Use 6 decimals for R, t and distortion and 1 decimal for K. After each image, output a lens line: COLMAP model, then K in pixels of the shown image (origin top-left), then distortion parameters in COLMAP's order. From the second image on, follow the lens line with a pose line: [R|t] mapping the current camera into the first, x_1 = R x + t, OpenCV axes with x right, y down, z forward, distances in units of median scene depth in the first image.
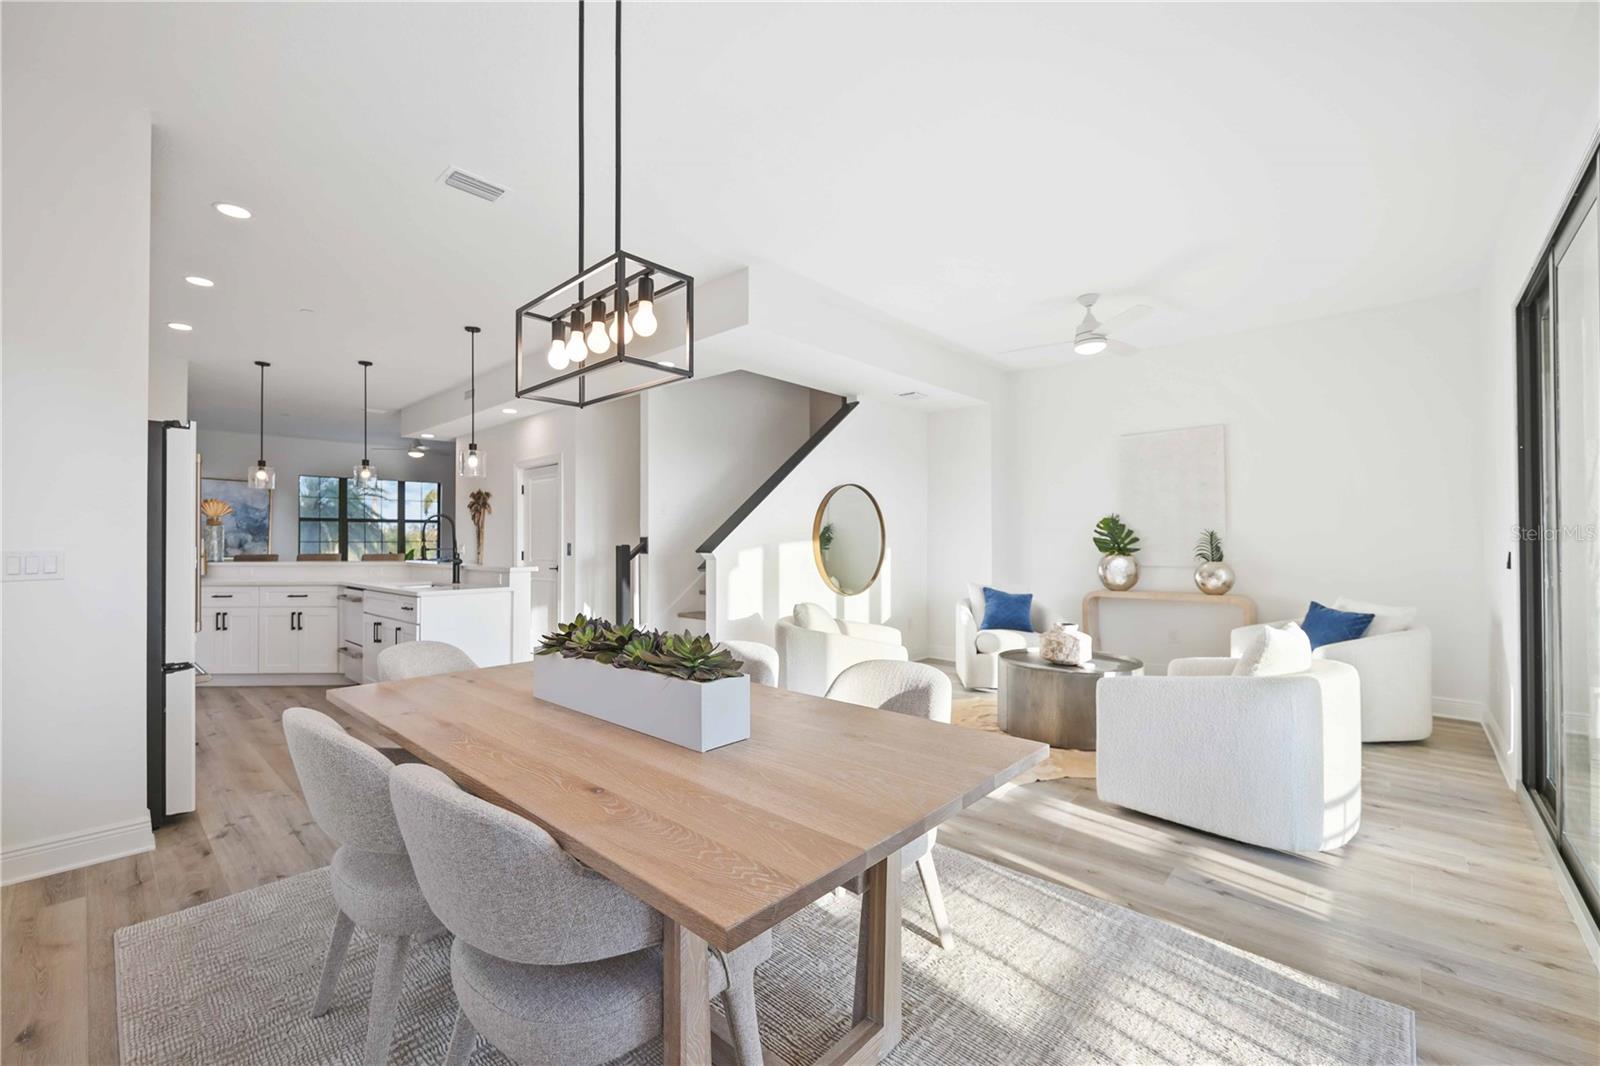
lens RADIAL K [[657.5, 0, 789.7], [0, 657.5, 536.1], [0, 0, 1]] dist [-0.001849, 0.001316]
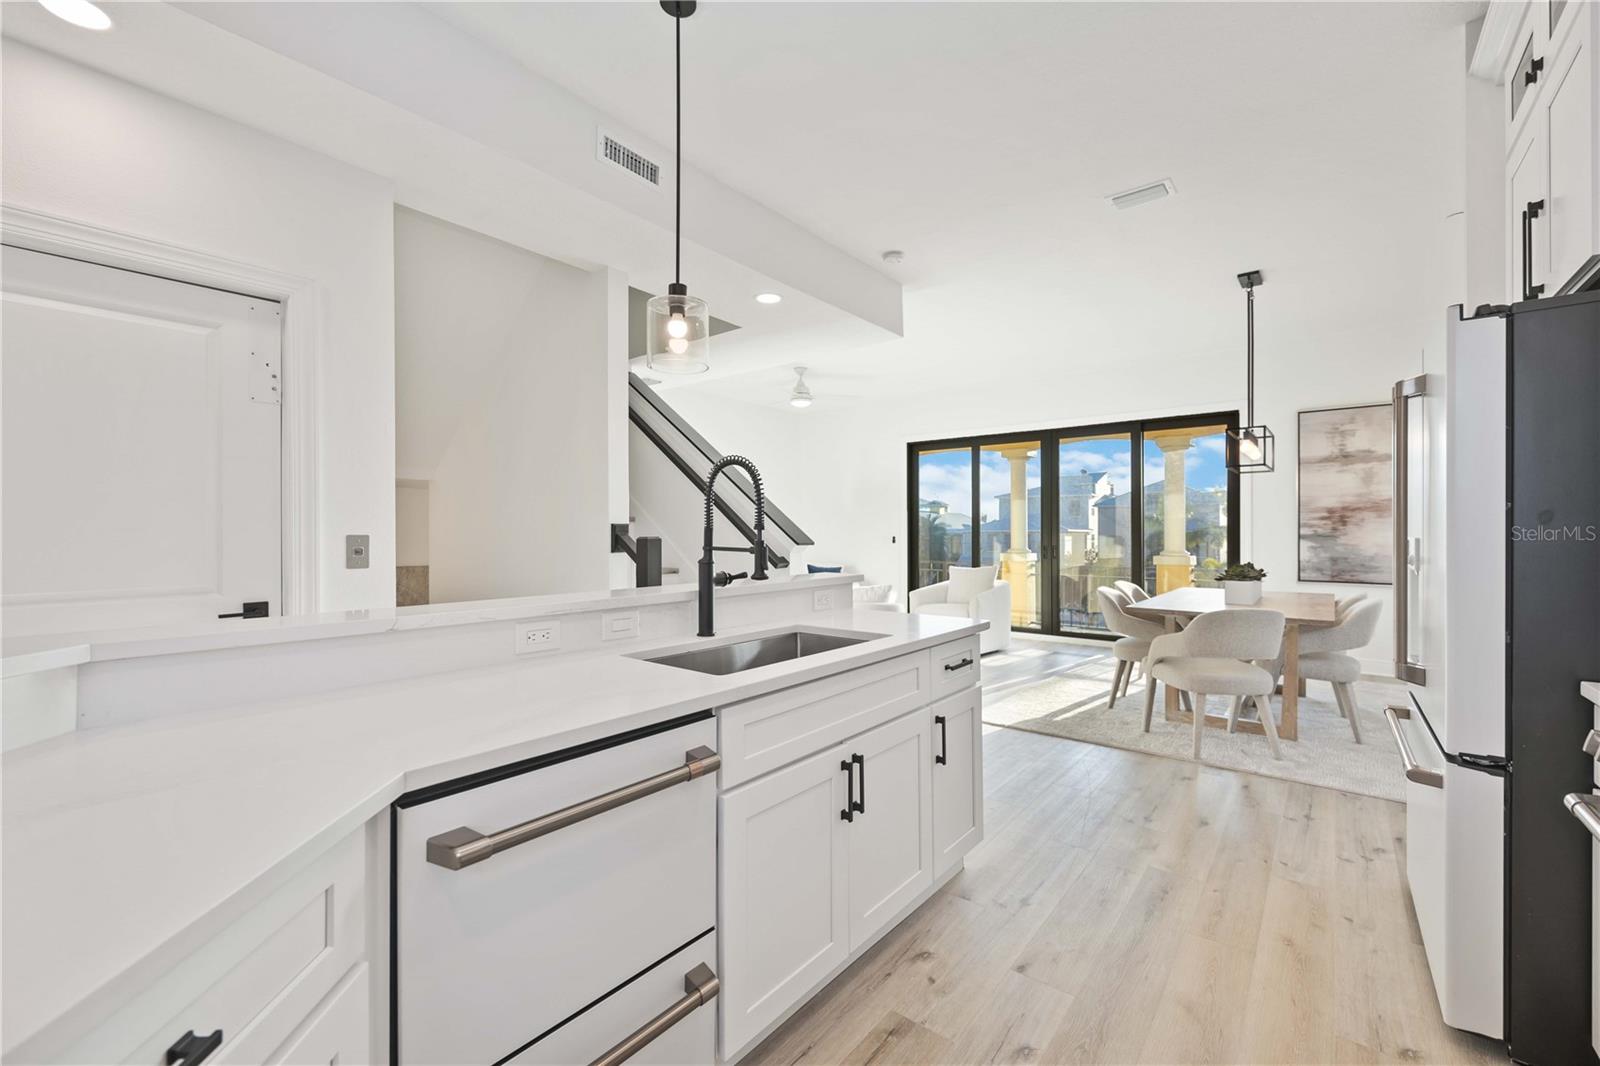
lens RADIAL K [[657.5, 0, 774.2], [0, 657.5, 535.0], [0, 0, 1]] dist [-0.001849, 0.001316]
pose [[-0.036970, -0.001112, 0.999316, -0.795605], [-0.006984, 0.999975, 0.000854, 0.009581], [-0.999292, -0.006948, -0.036976, 0.855794]]
